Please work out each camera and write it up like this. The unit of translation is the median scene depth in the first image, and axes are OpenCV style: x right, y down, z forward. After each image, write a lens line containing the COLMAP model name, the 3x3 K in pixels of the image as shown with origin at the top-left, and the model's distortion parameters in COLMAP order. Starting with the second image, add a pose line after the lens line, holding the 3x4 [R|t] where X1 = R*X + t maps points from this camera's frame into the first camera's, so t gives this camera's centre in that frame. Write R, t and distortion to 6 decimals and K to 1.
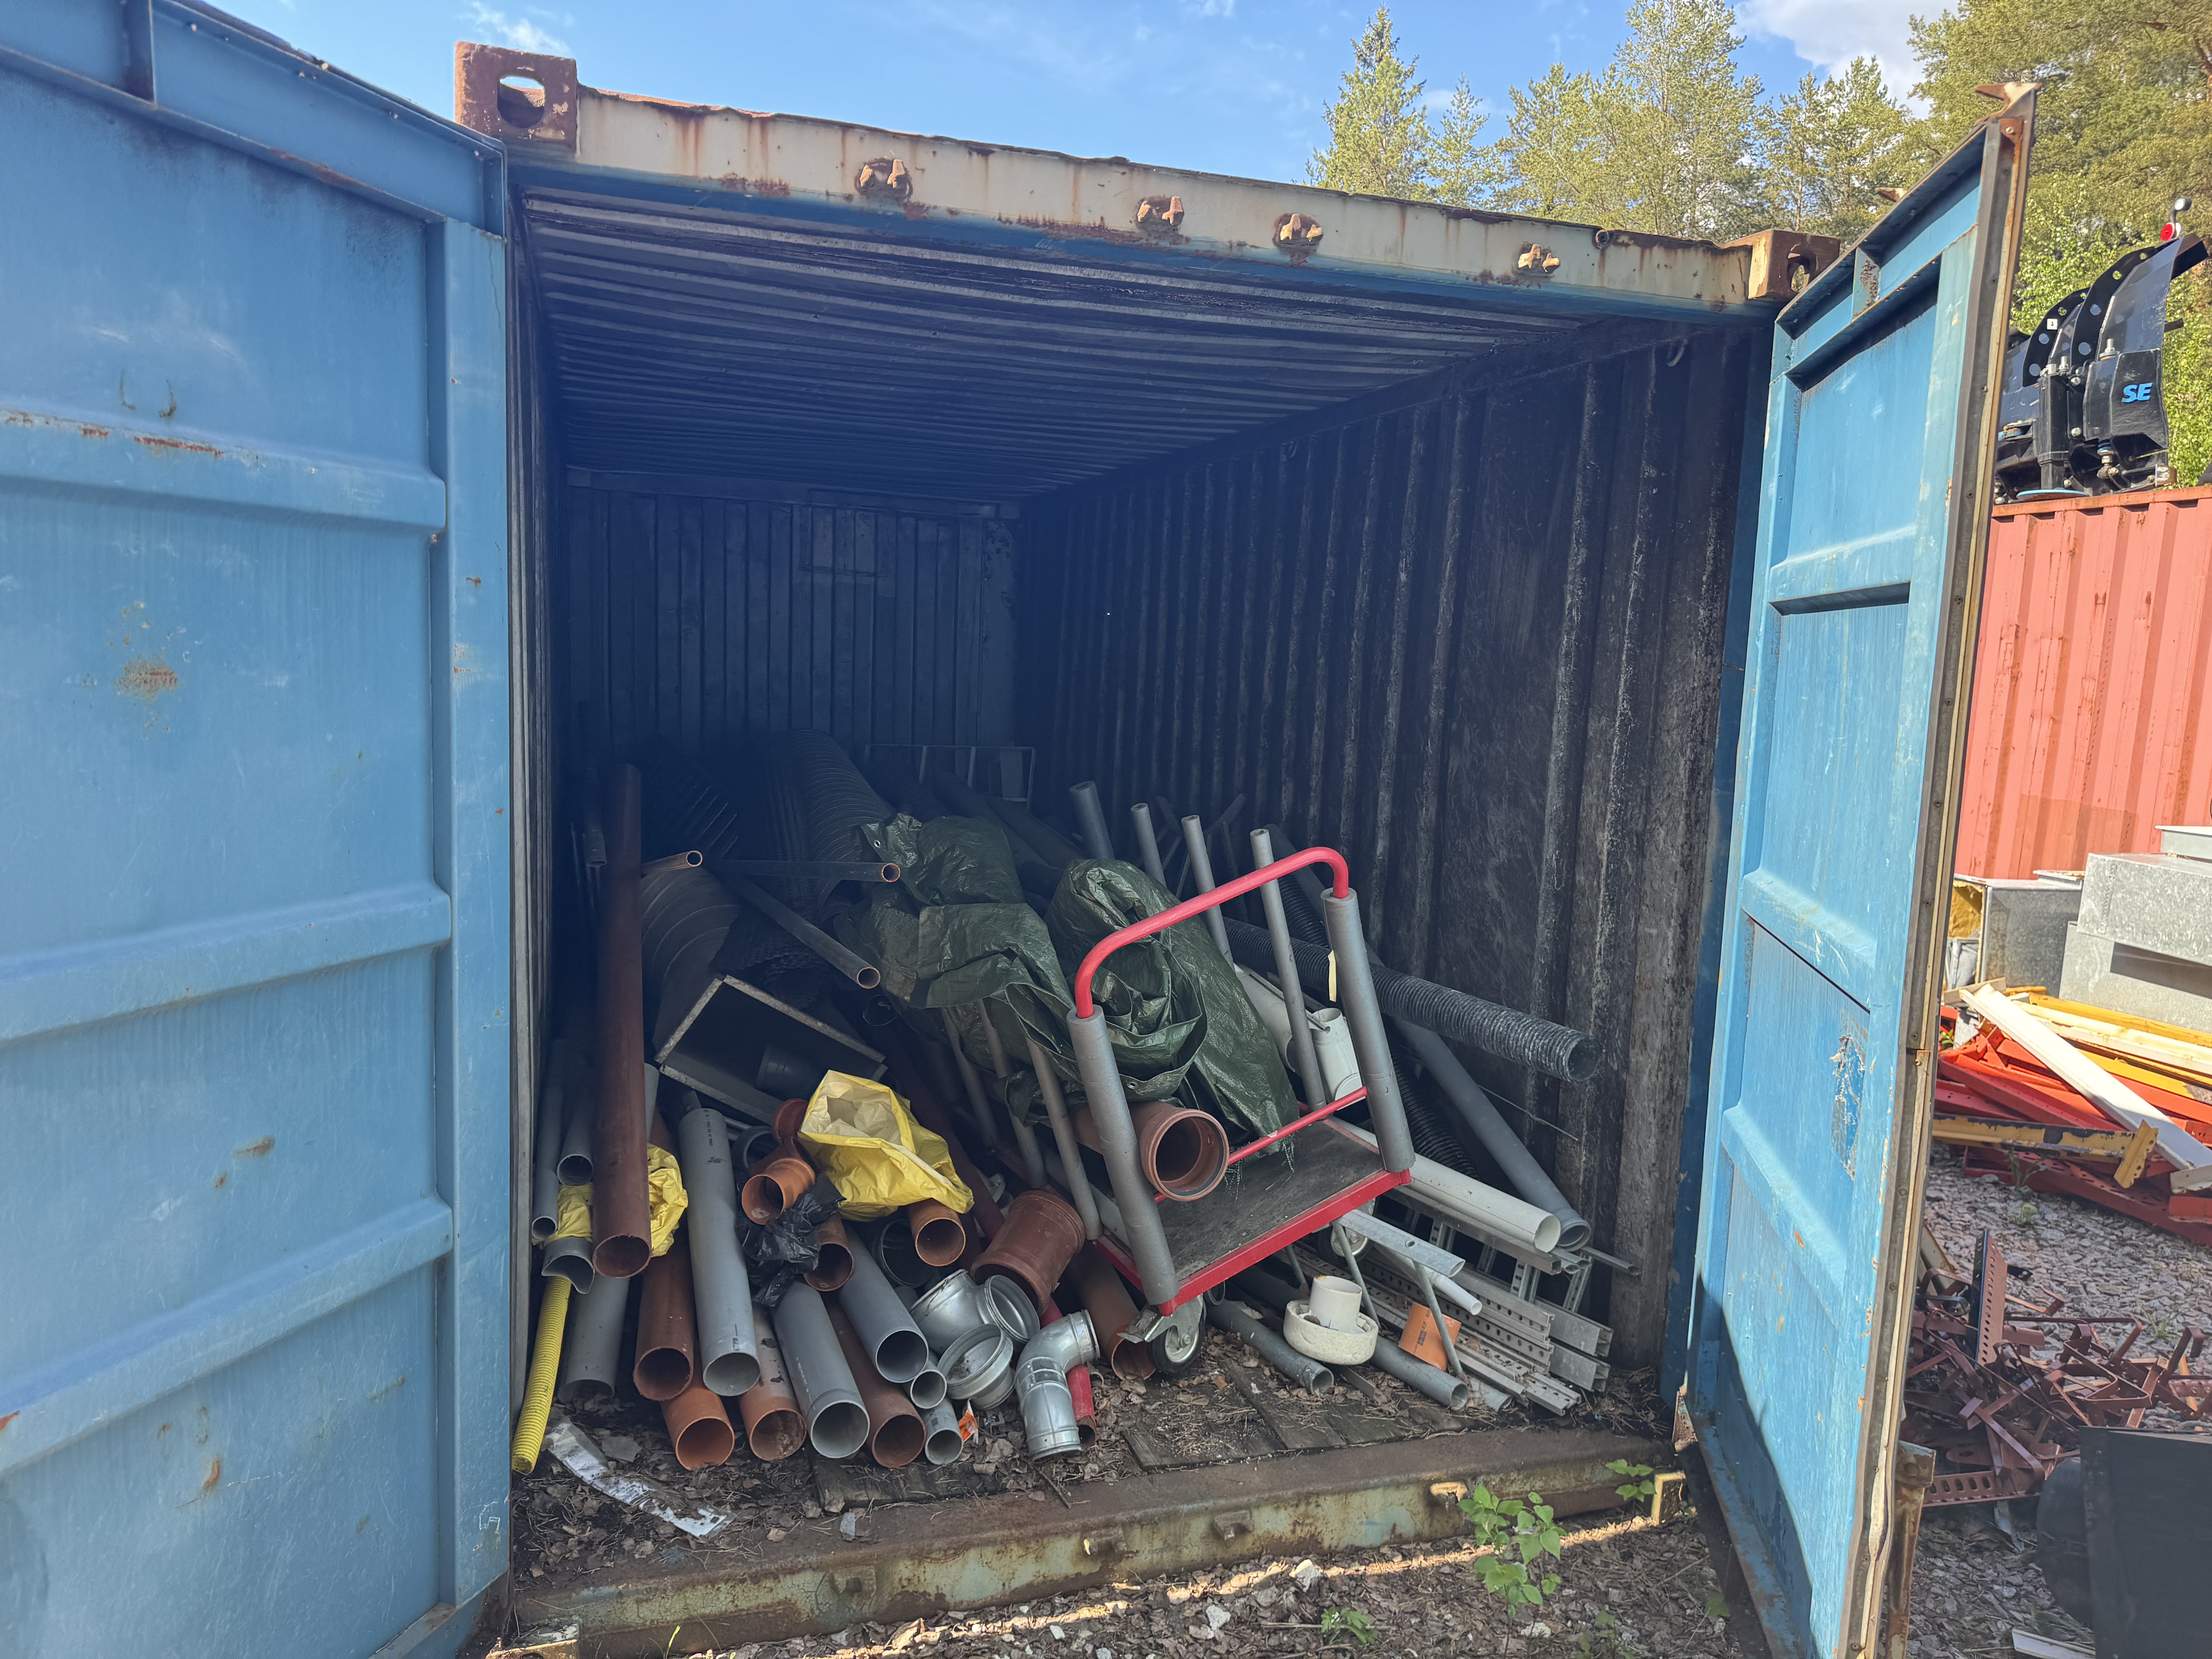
lens RADIAL K [[1546.9, 0, 1095.8], [0, 1546.9, 836.4], [0, 0, 1]] dist [0.048047, -0.052993]
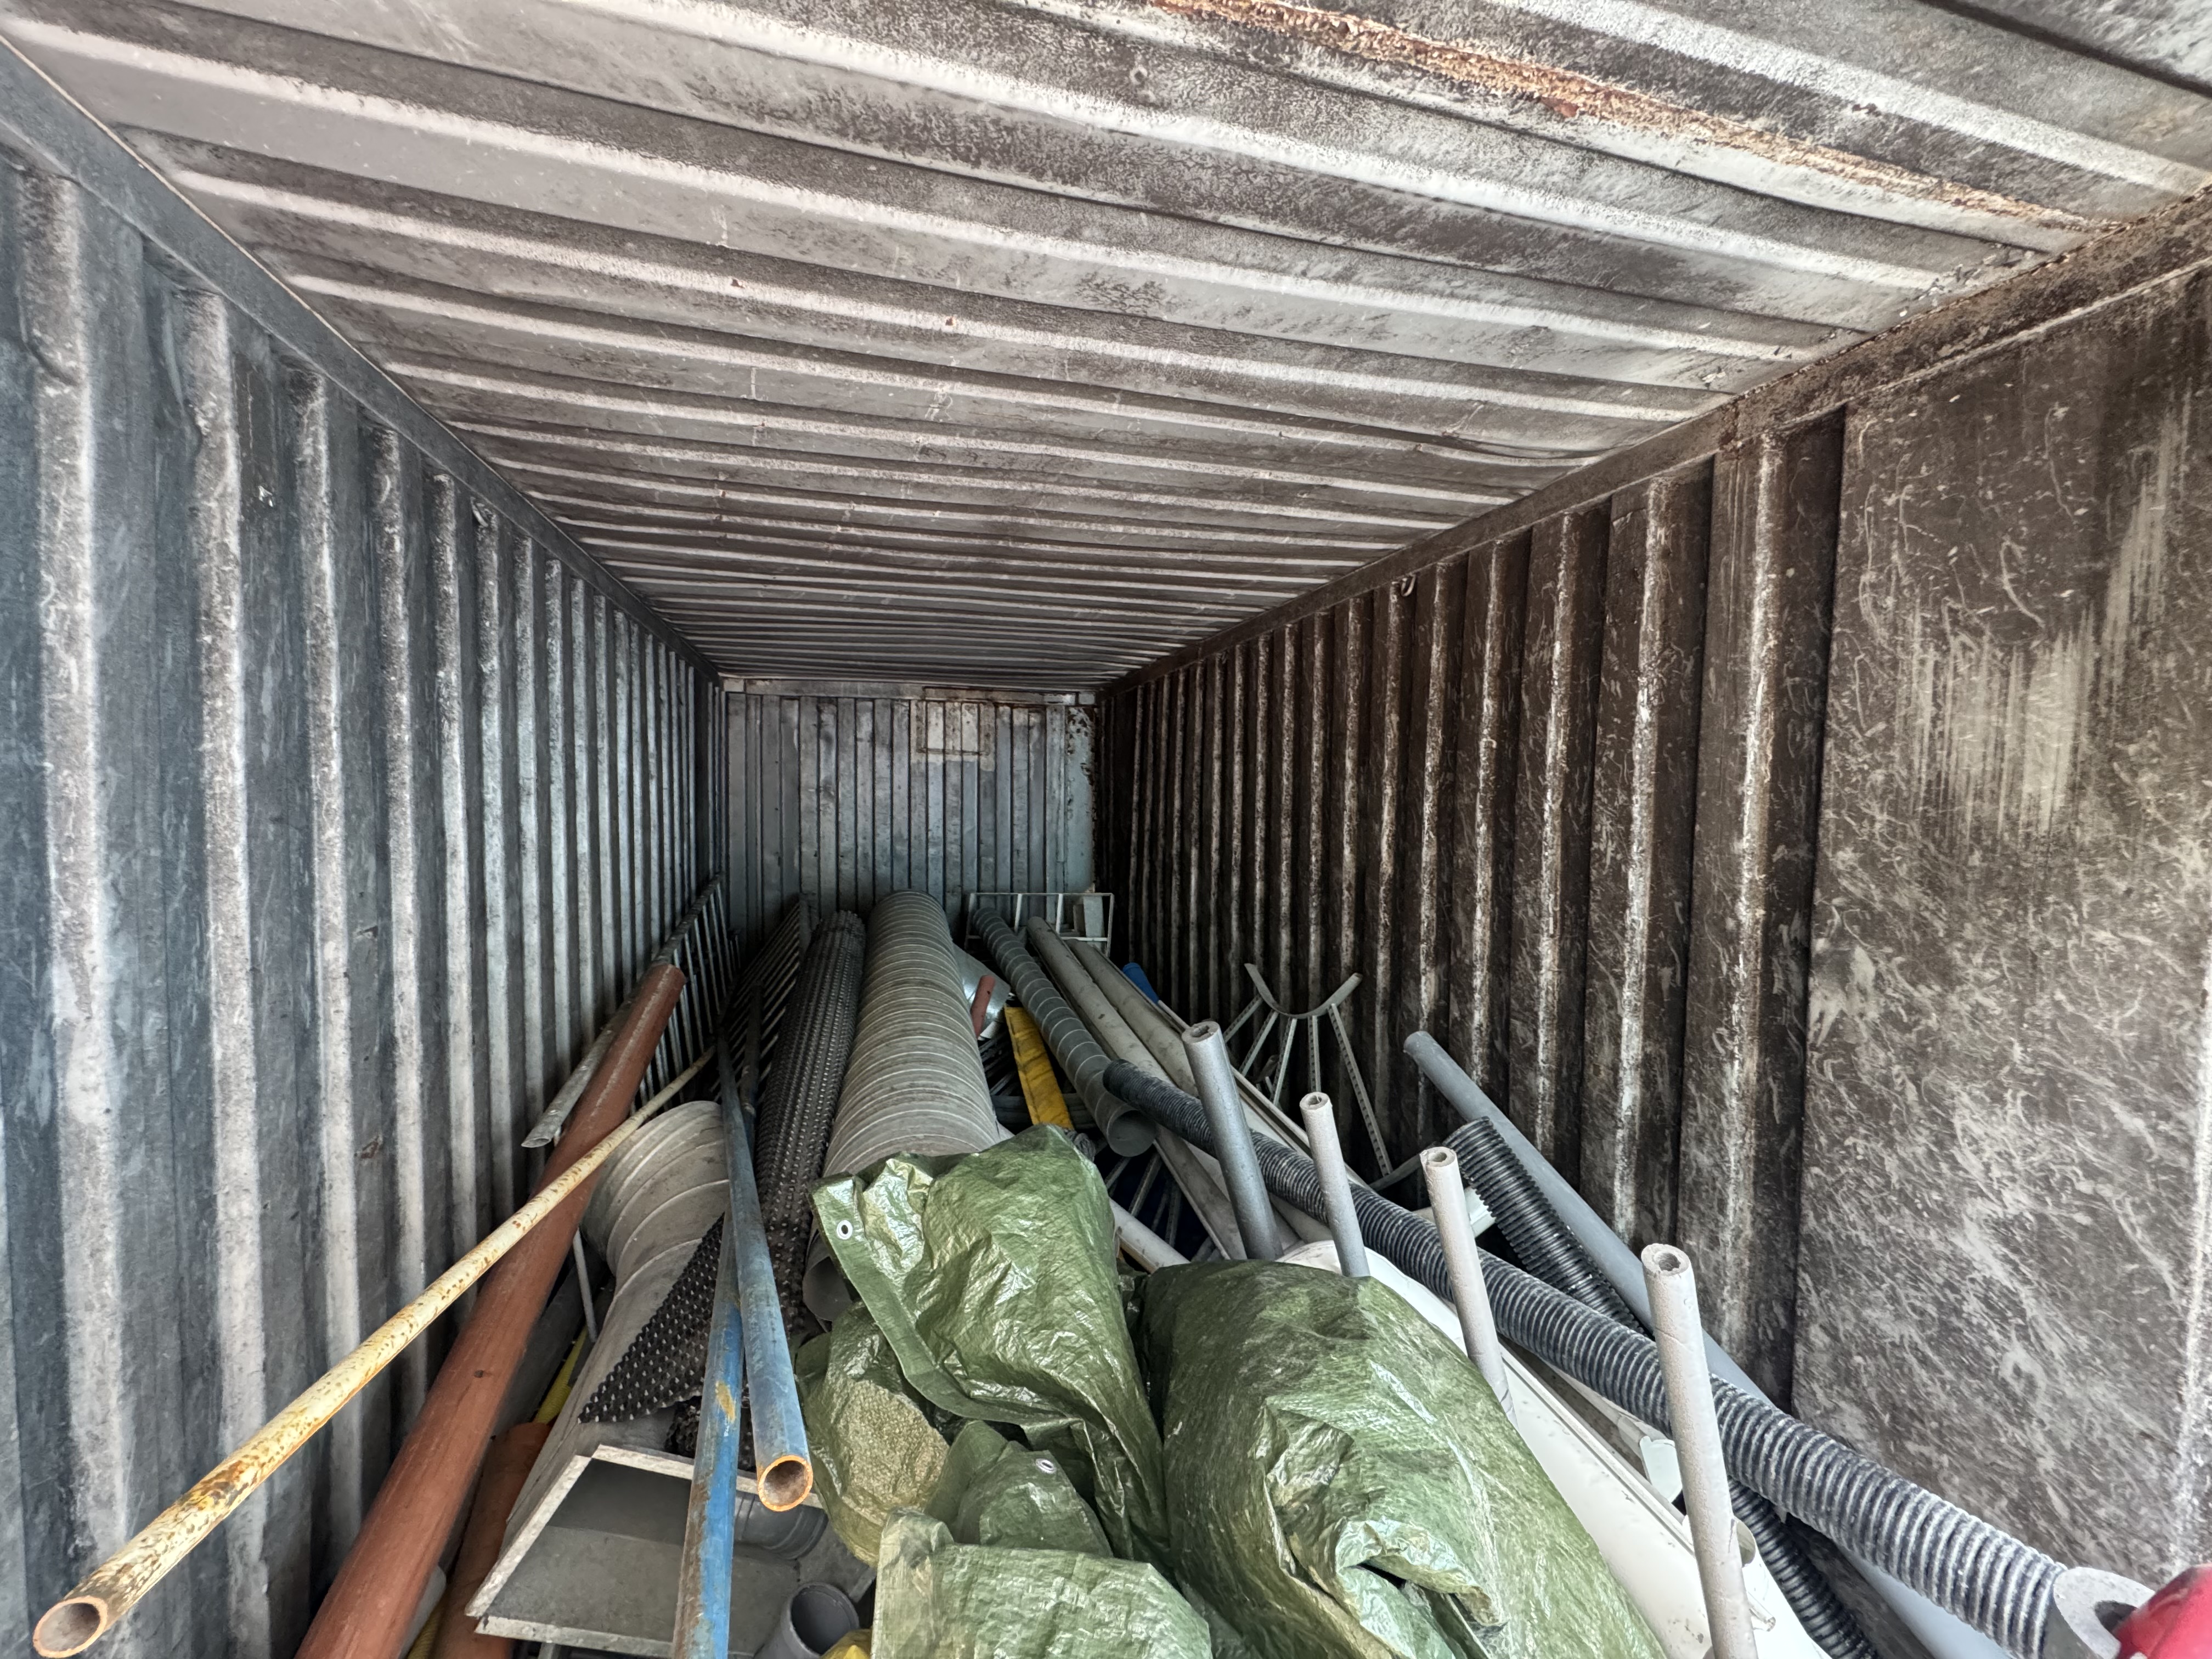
lens RADIAL K [[879.0, 0, 1102.6], [0, 879.0, 824.5], [0, 0, 1]] dist [-0.002901, -0.000129]
pose [[0.998630, -0.031361, -0.041881, -0.040933], [0.027459, 0.995499, -0.090711, -0.112666], [0.044537, 0.089437, 0.994996, 0.760358]]
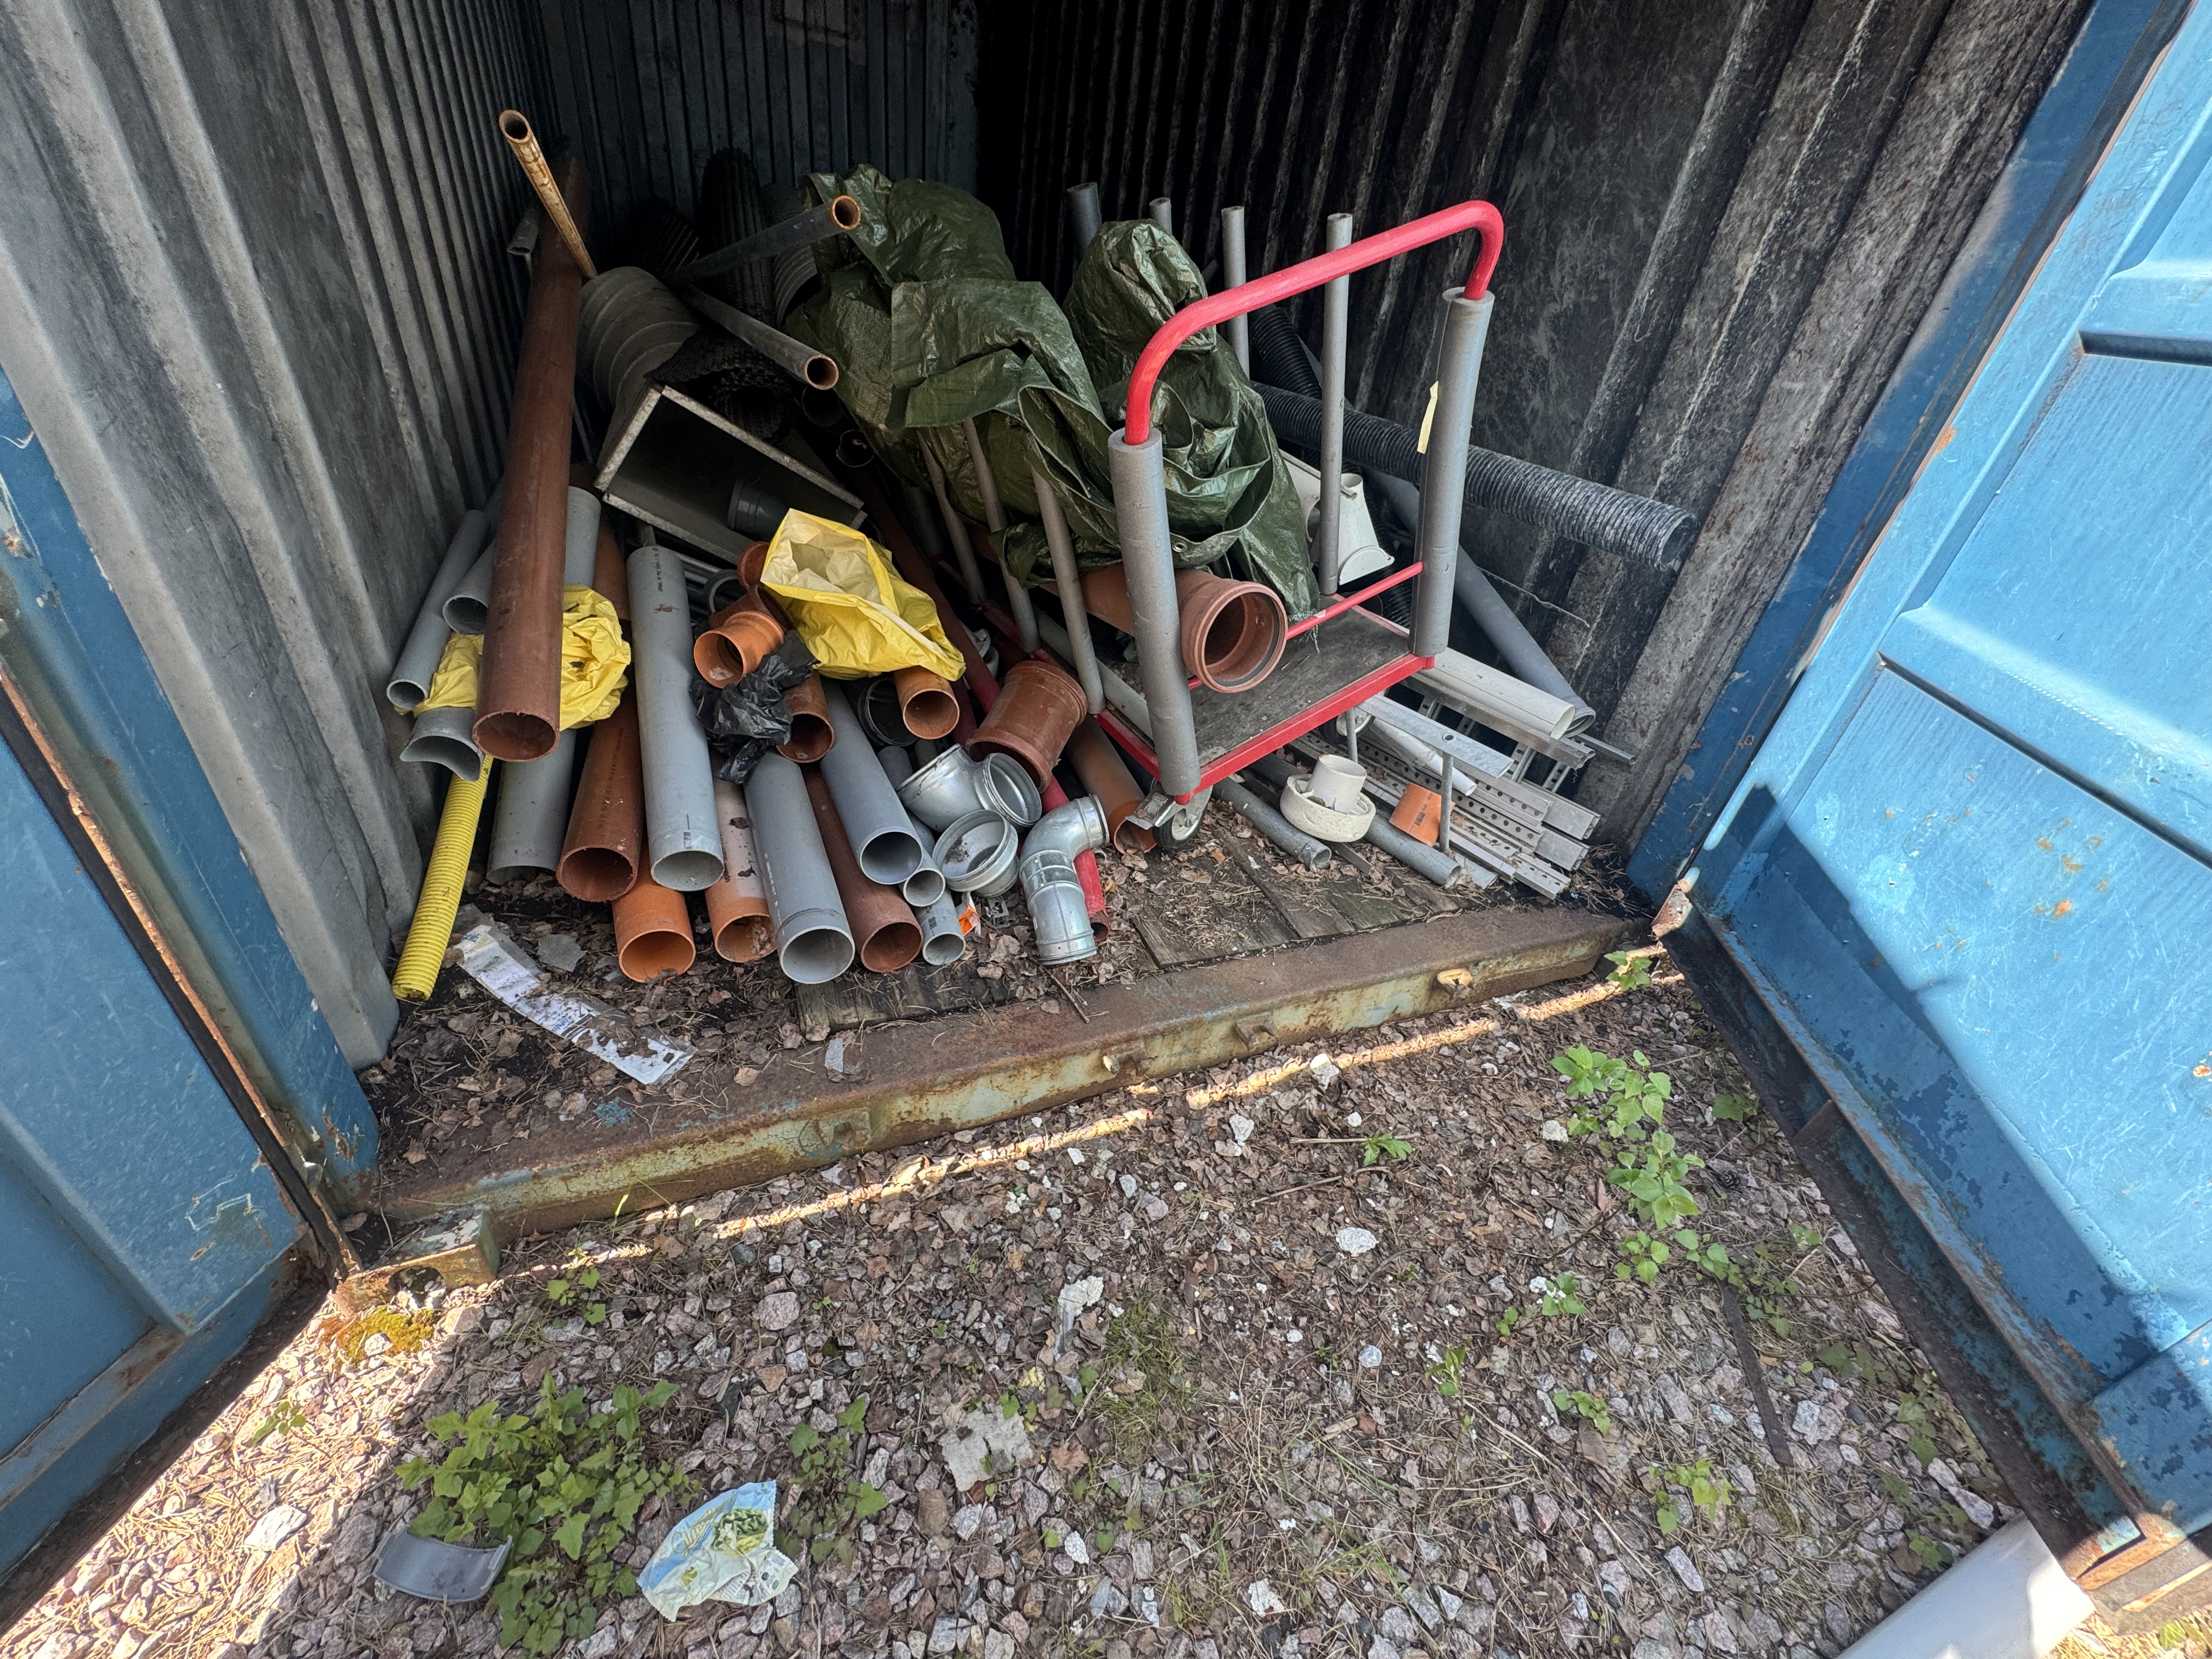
lens RADIAL K [[879.0, 0, 1105.5], [0, 879.0, 823.7], [0, 0, 1]] dist [-0.002901, -0.000129]
pose [[0.993724, 0.018068, 0.110395, -0.054576], [-0.065417, 0.894393, 0.442471, 0.085442], [-0.090742, -0.446916, 0.889962, 0.504212]]
